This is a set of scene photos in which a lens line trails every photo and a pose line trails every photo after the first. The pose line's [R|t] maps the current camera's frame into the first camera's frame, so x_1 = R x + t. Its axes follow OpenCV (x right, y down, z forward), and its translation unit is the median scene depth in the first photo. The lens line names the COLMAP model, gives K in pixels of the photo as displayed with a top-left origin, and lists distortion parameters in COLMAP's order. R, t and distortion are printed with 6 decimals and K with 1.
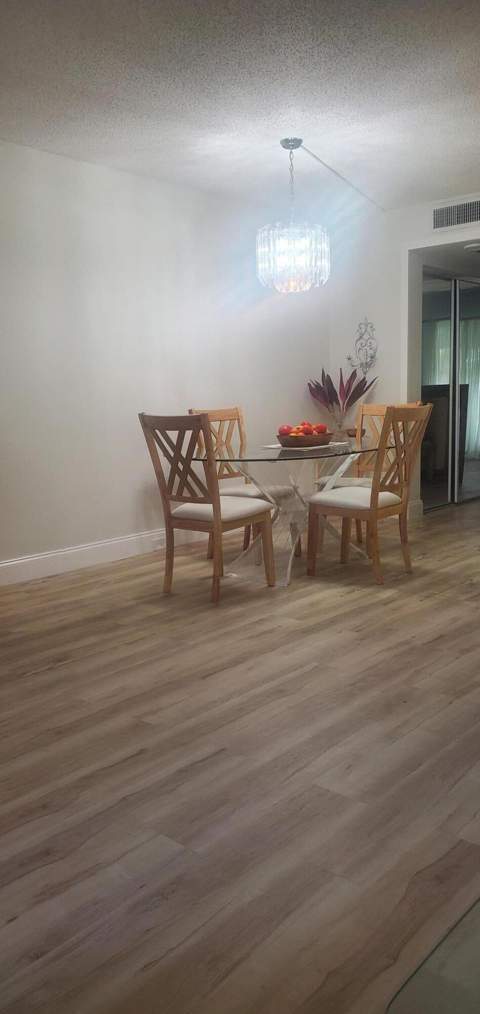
lens RADIAL K [[805.3, 0, 240.0], [0, 805.3, 507.0], [0, 0, 1]] dist [-0.008267, -0.004054]
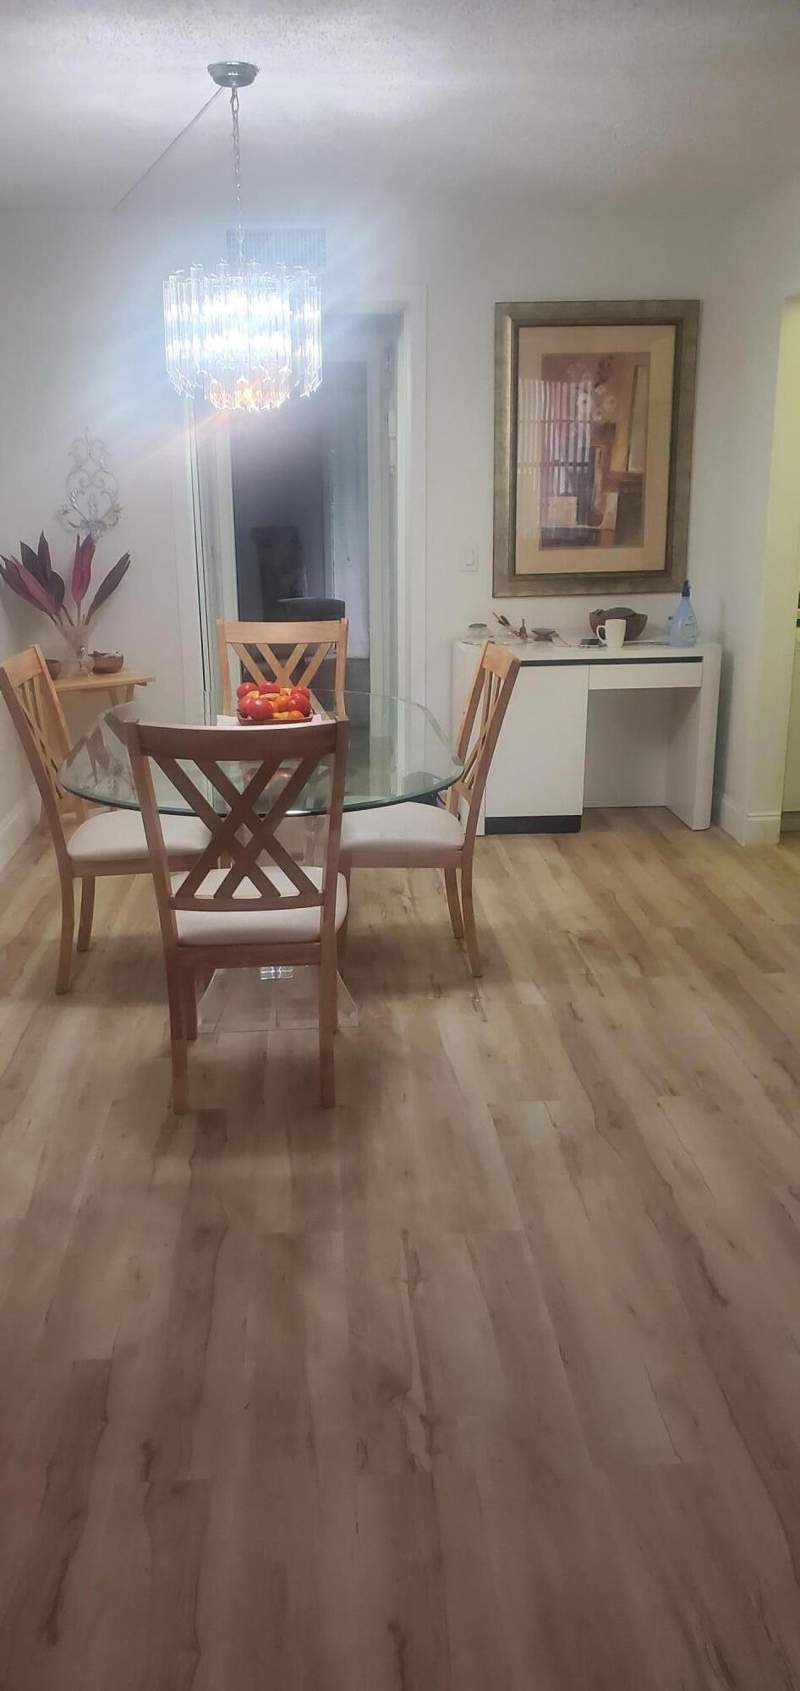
lens RADIAL K [[1382.2, 0, 400.0], [0, 1382.2, 845.5], [0, 0, 1]] dist [0.000610, 0.000794]
pose [[0.739016, -0.179615, 0.649303, -0.505466], [0.106788, 0.982850, 0.150342, -0.150919], [-0.665171, -0.041767, 0.745522, 0.385380]]
